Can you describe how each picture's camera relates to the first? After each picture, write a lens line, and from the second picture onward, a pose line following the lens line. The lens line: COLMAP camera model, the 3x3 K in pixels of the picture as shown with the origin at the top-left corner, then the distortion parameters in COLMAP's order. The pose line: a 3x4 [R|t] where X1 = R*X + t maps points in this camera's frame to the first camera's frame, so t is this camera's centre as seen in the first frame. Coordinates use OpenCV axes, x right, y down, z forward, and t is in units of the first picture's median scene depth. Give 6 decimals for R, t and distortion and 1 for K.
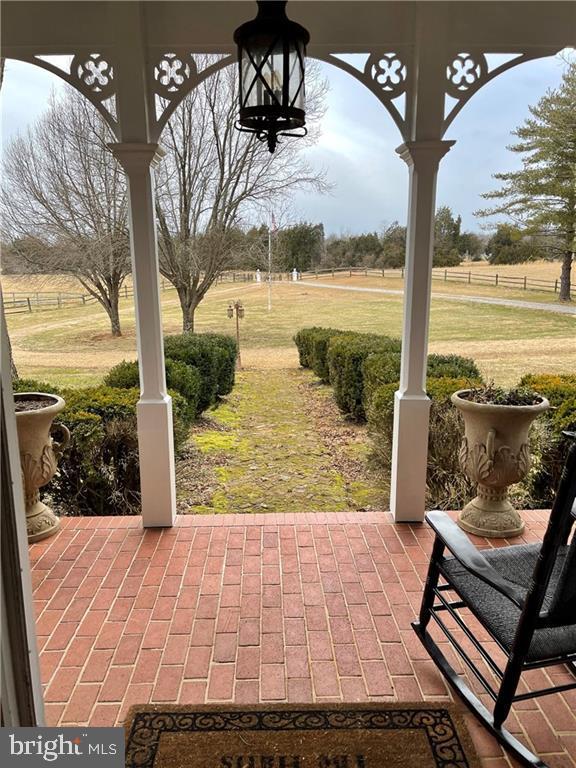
lens RADIAL K [[583.1, 0, 286.0], [0, 583.1, 381.9], [0, 0, 1]] dist [0.052216, -0.064896]
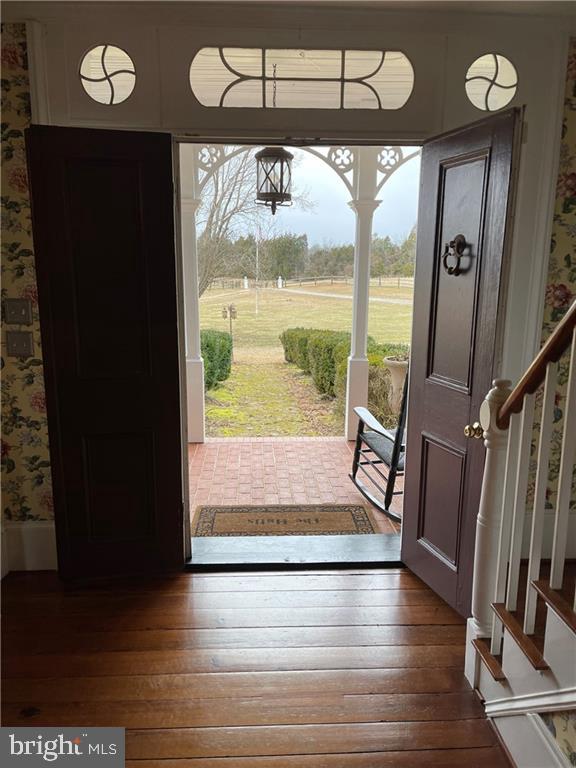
lens RADIAL K [[583.1, 0, 287.3], [0, 583.1, 387.4], [0, 0, 1]] dist [0.052216, -0.064896]
pose [[0.999528, 0.006145, 0.030112, -0.022841], [-0.006024, 0.999973, -0.004108, 0.115976], [-0.030136, 0.003925, 0.999538, -0.602776]]
